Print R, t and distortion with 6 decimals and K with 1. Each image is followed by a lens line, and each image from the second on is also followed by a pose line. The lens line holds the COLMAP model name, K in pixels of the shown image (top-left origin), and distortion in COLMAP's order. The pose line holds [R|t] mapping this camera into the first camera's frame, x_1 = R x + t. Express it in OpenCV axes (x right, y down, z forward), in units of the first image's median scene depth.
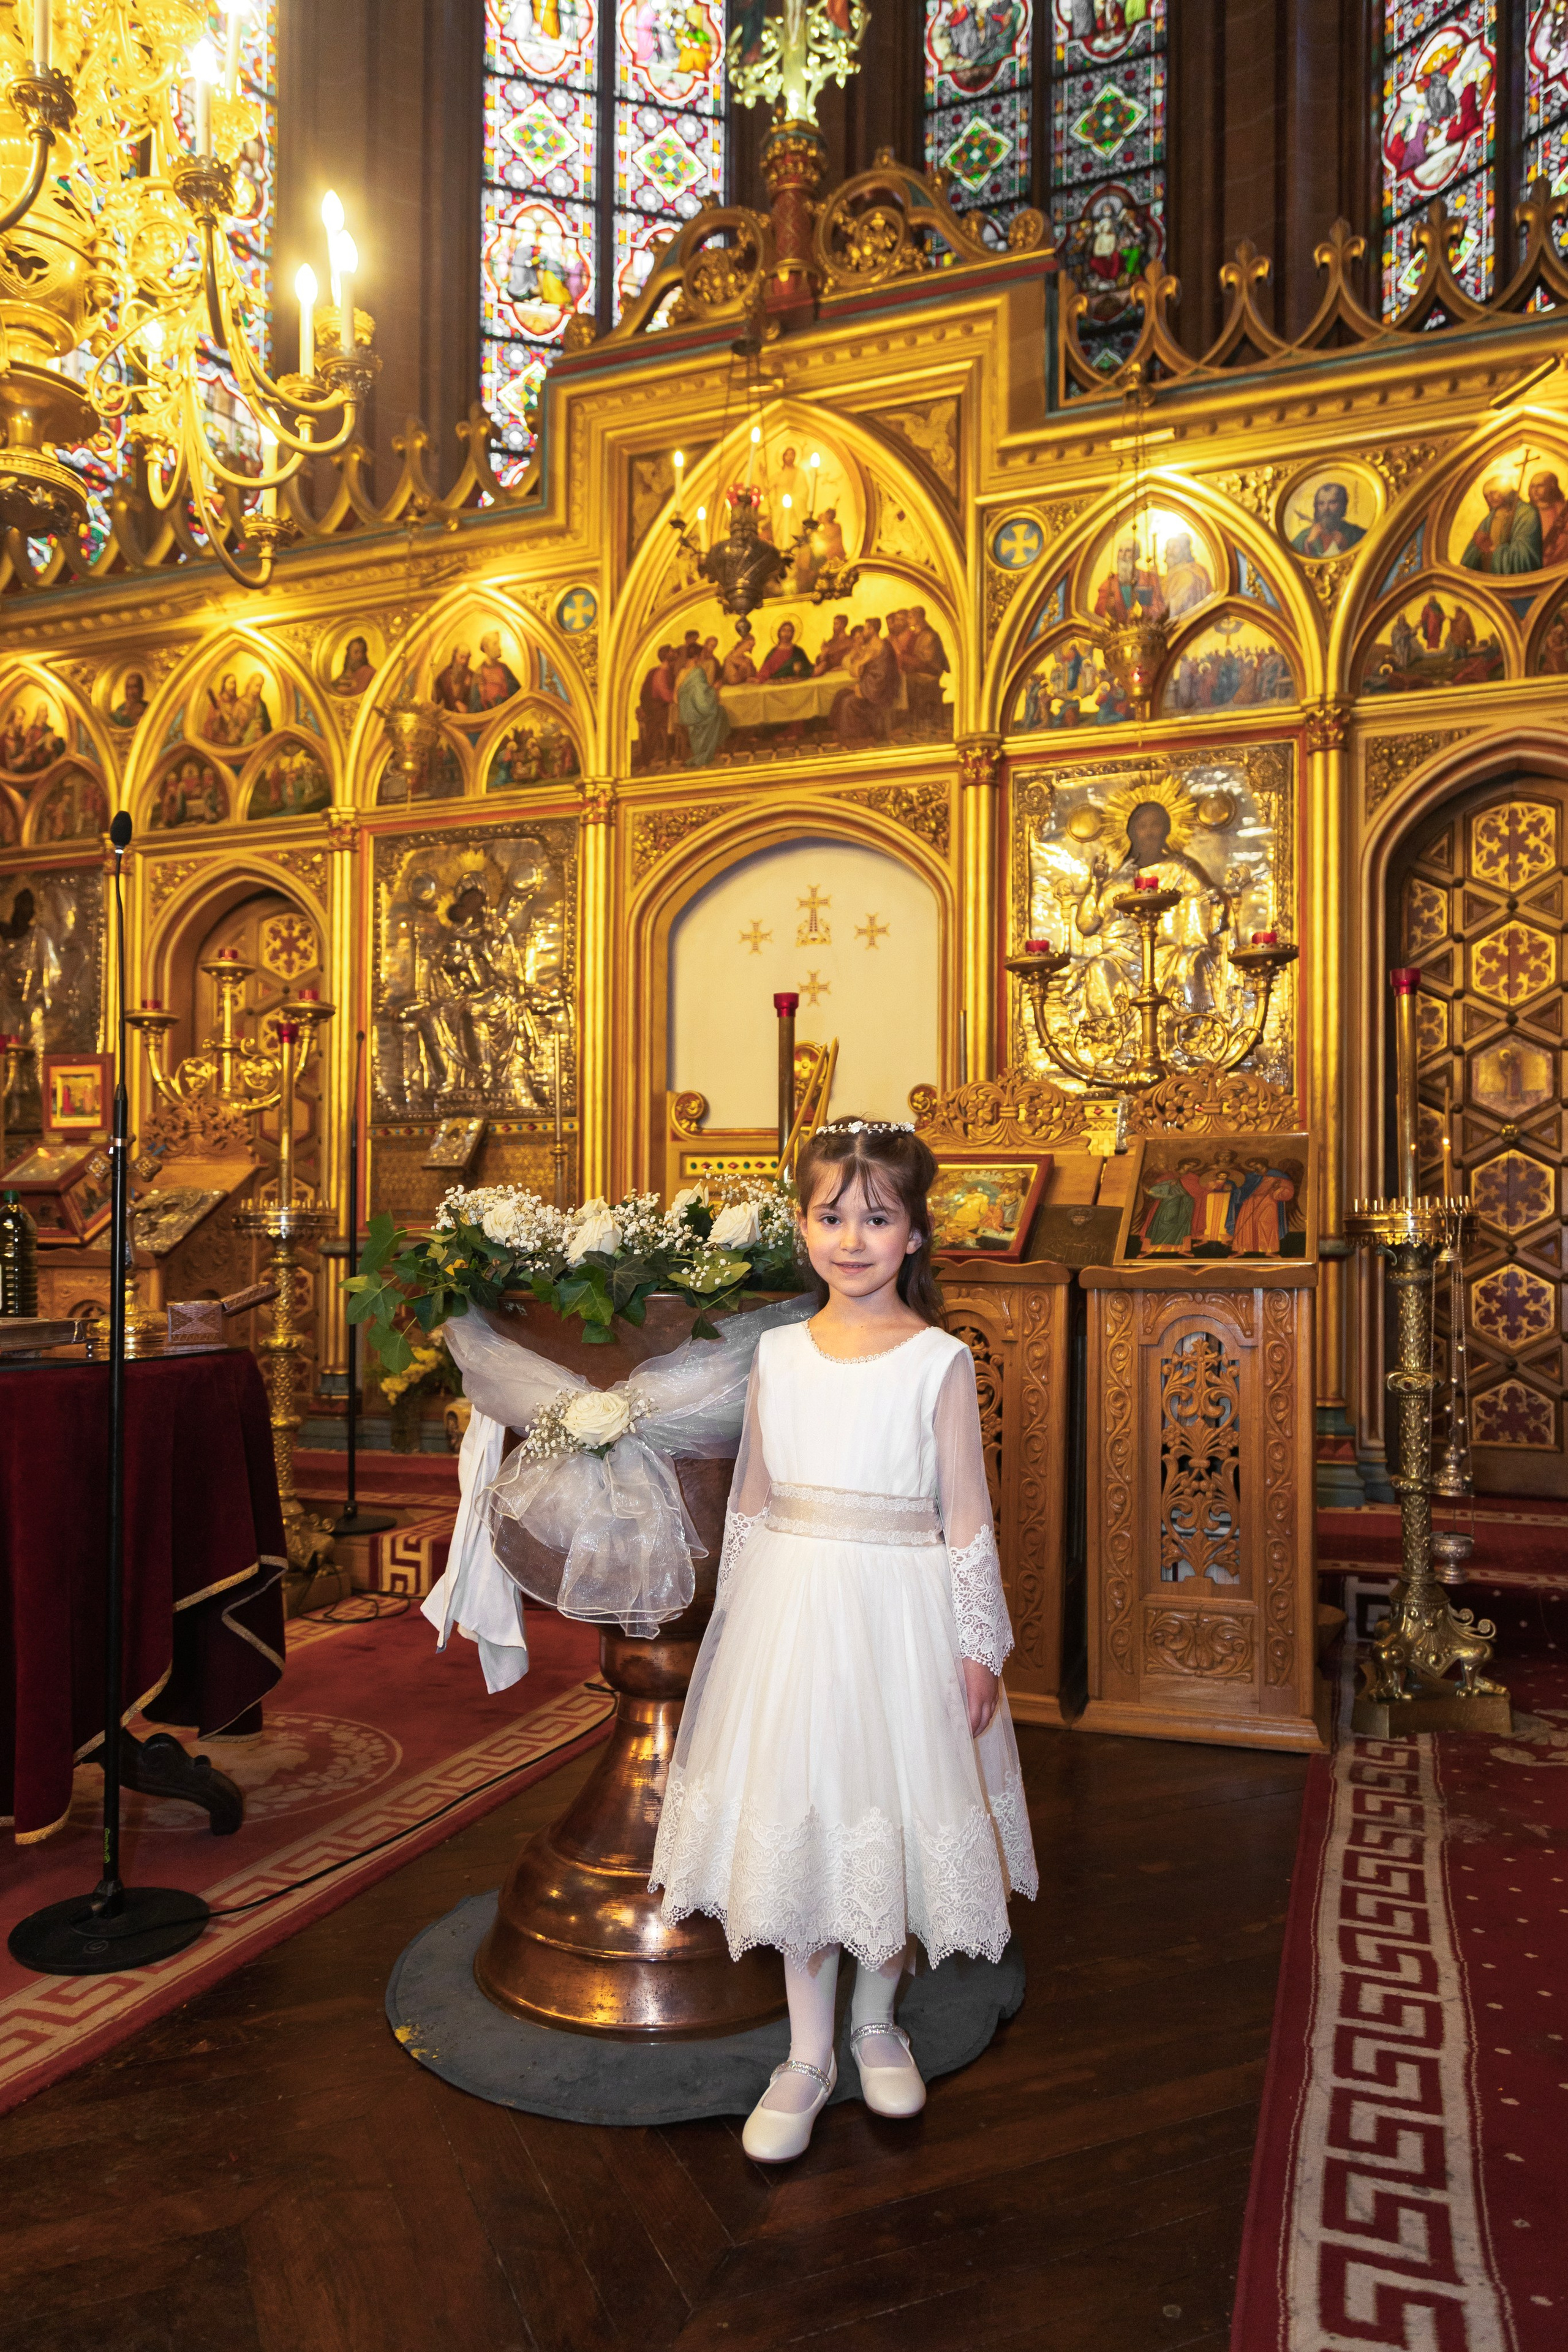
lens RADIAL K [[1679.2, 0, 782.4], [0, 1679.2, 1211.4], [0, 0, 1]] dist [-0.013257, 0.018893]
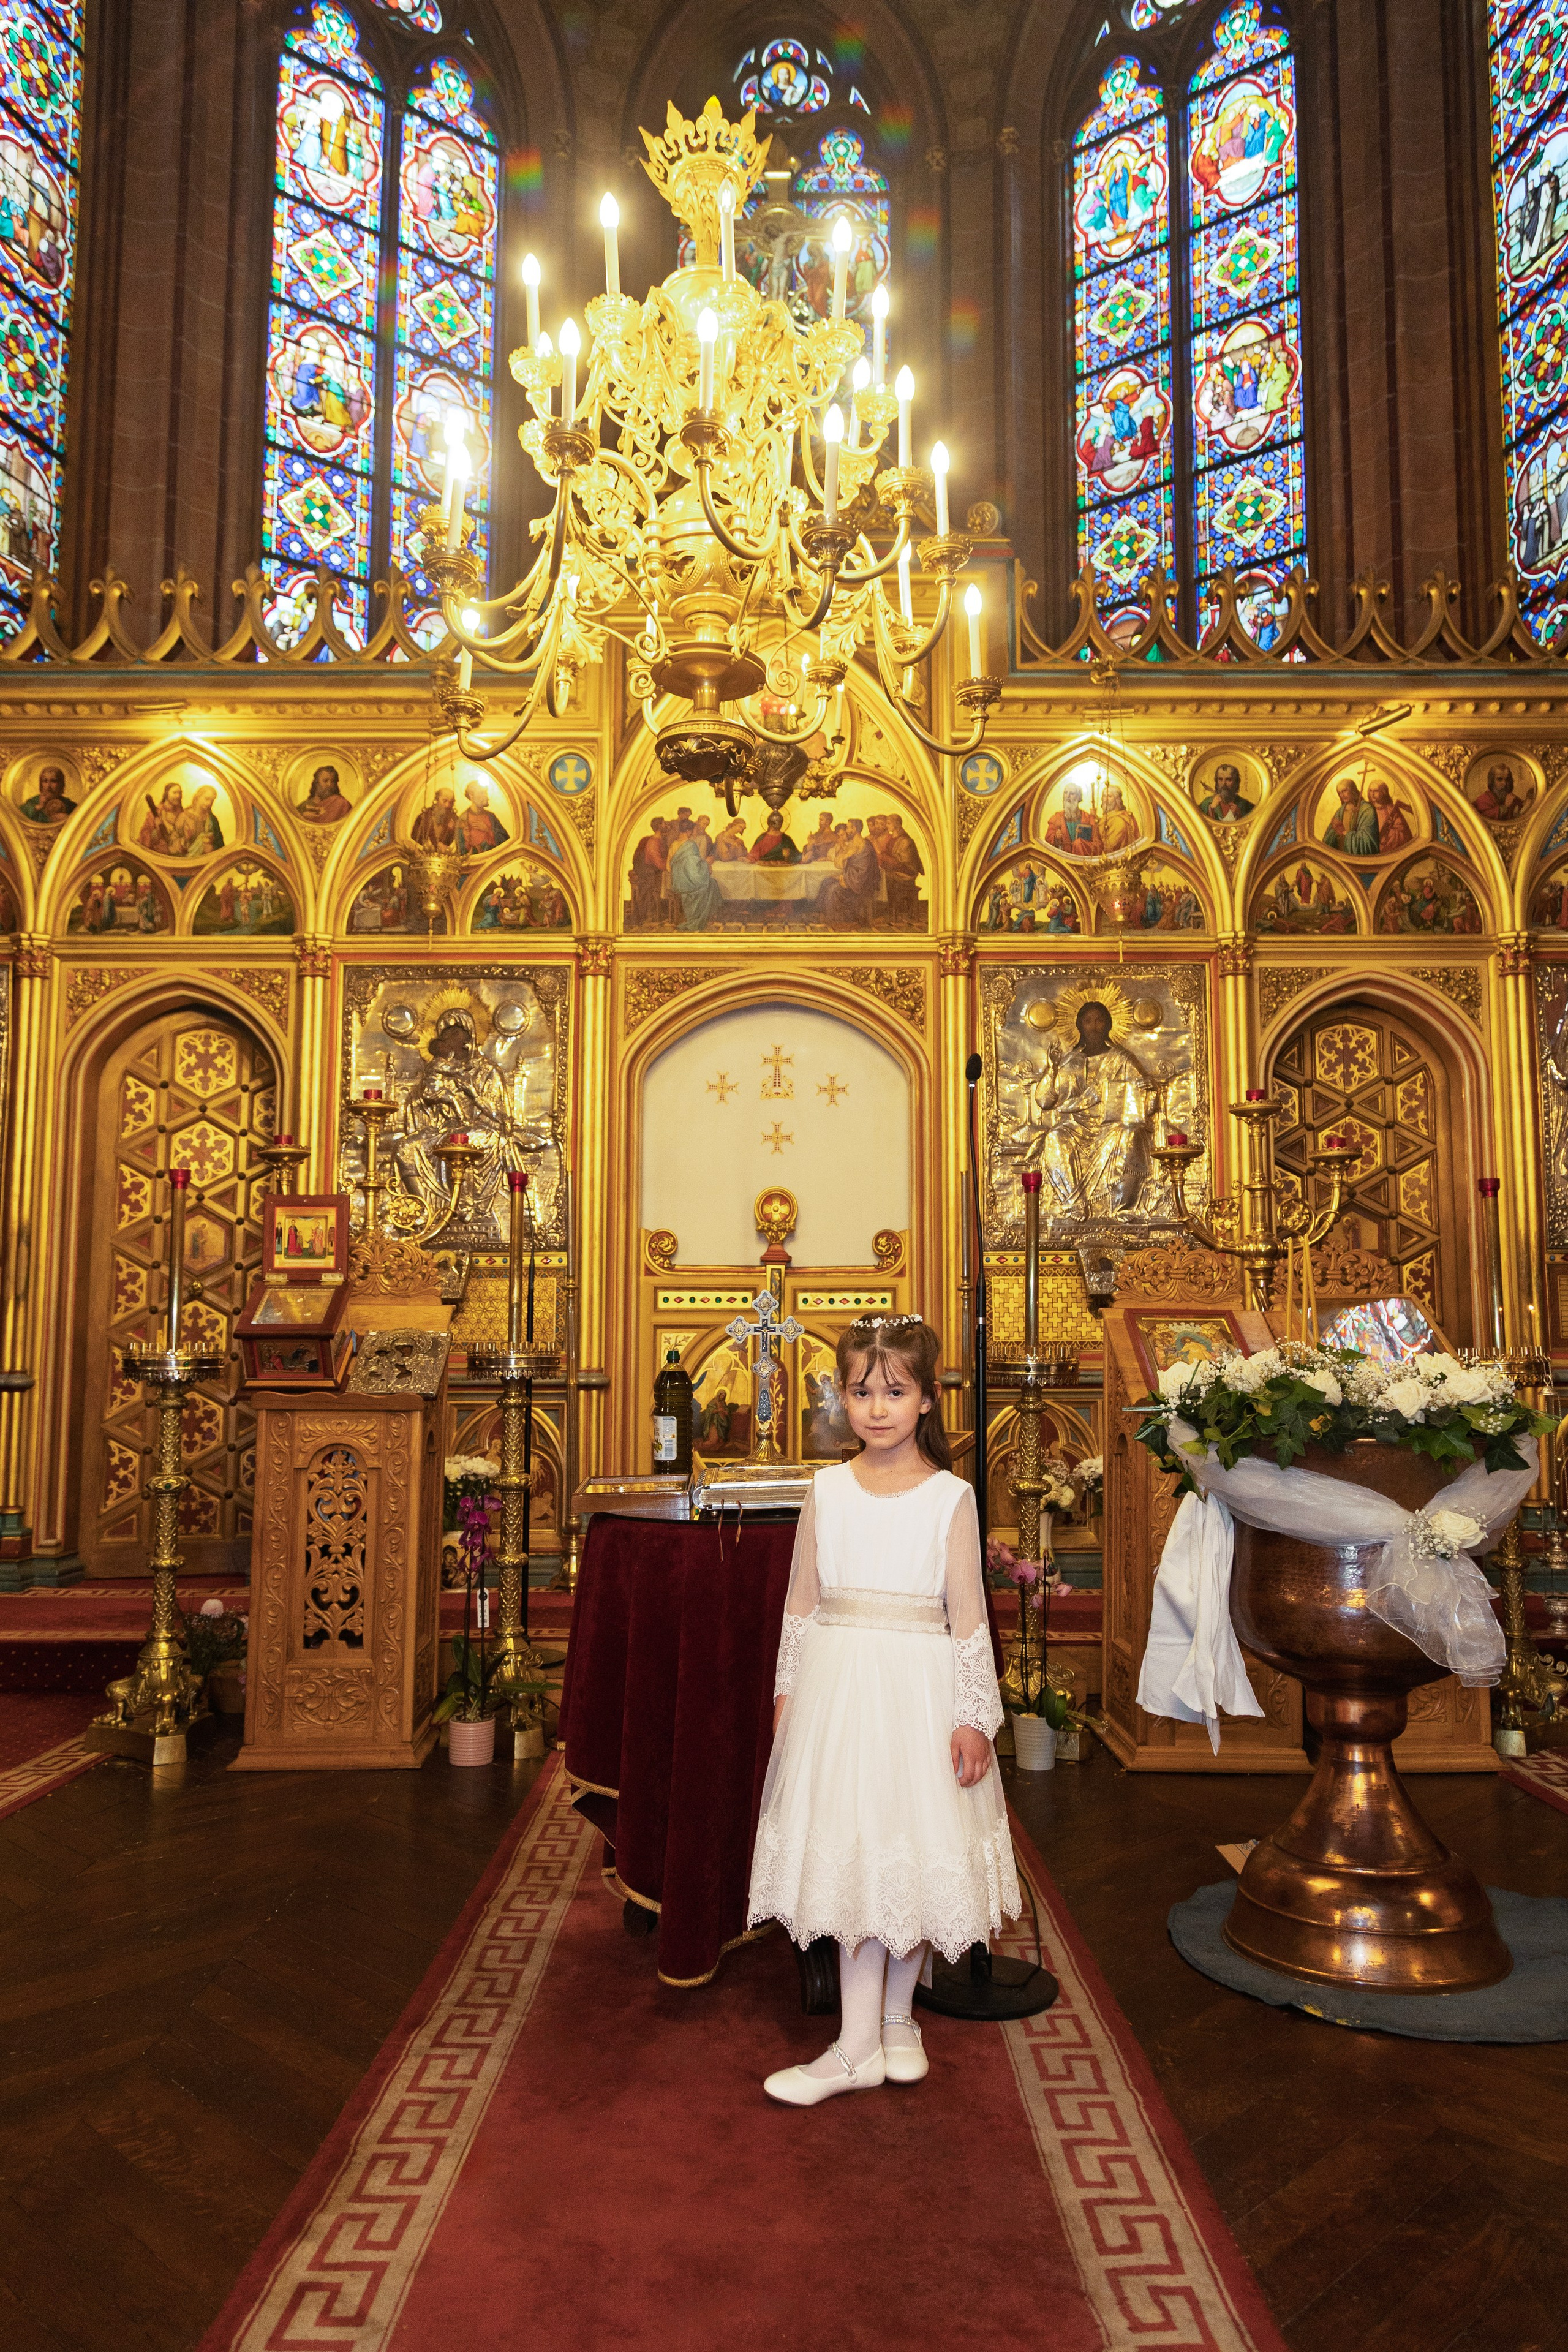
lens RADIAL K [[1774.3, 0, 775.6], [0, 1774.3, 1144.3], [0, 0, 1]] dist [-0.008990, 0.026367]
pose [[0.922930, 0.041818, 0.382690, -0.418653], [-0.005424, 0.995396, -0.095690, -0.017925], [-0.384930, 0.086240, 0.918908, -0.060853]]
